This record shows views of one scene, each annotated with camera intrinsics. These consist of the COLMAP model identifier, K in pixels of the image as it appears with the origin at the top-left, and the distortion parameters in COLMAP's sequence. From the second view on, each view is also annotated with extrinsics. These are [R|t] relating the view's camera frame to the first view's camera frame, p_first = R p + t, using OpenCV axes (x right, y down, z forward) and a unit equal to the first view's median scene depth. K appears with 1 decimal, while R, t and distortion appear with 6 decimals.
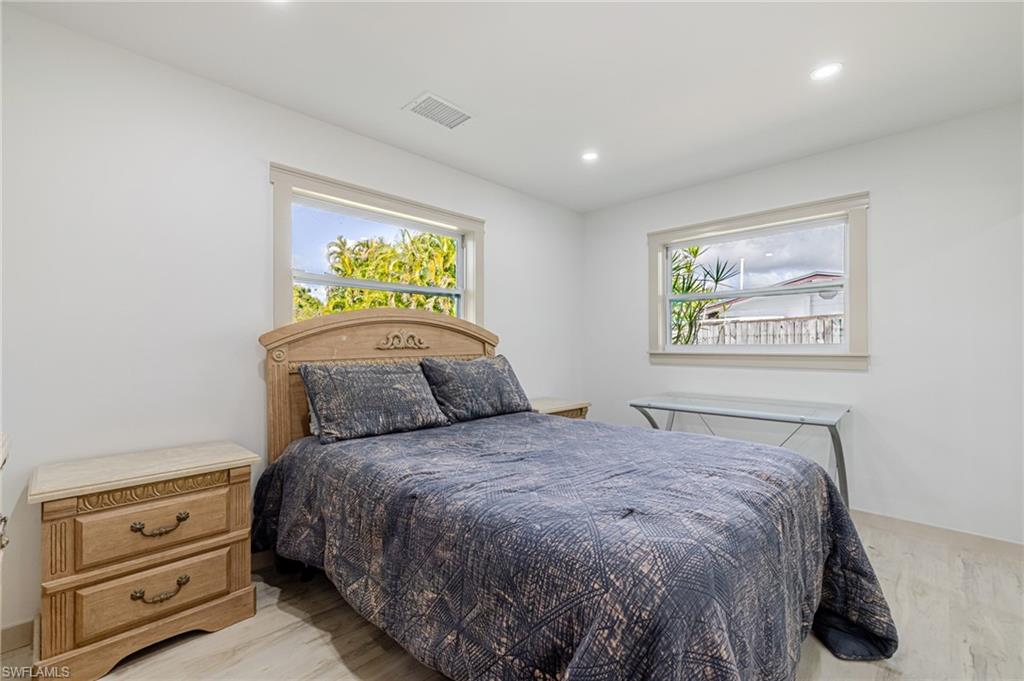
lens RADIAL K [[434.1, 0, 502.9], [0, 434.1, 338.6], [0, 0, 1]] dist [0.000069, 0.000013]
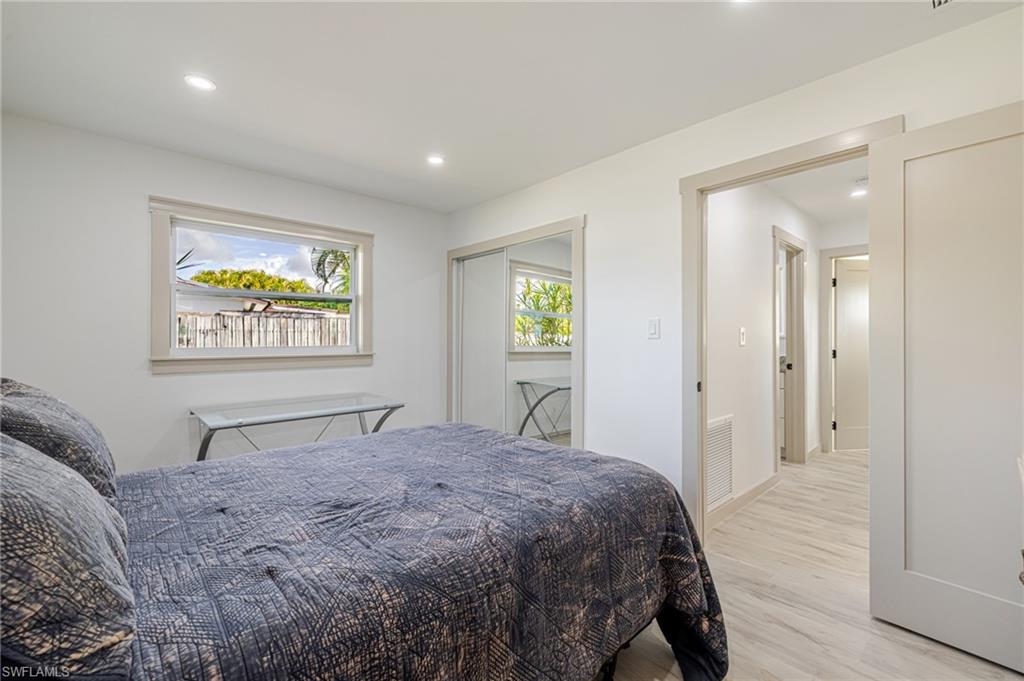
lens RADIAL K [[434.1, 0, 502.9], [0, 434.1, 338.6], [0, 0, 1]] dist [0.000069, 0.000013]
pose [[0.057065, 0.003257, 0.998365, -0.703608], [-0.013974, 0.999899, -0.002463, -0.019217], [-0.998273, -0.013811, 0.057105, 0.680993]]
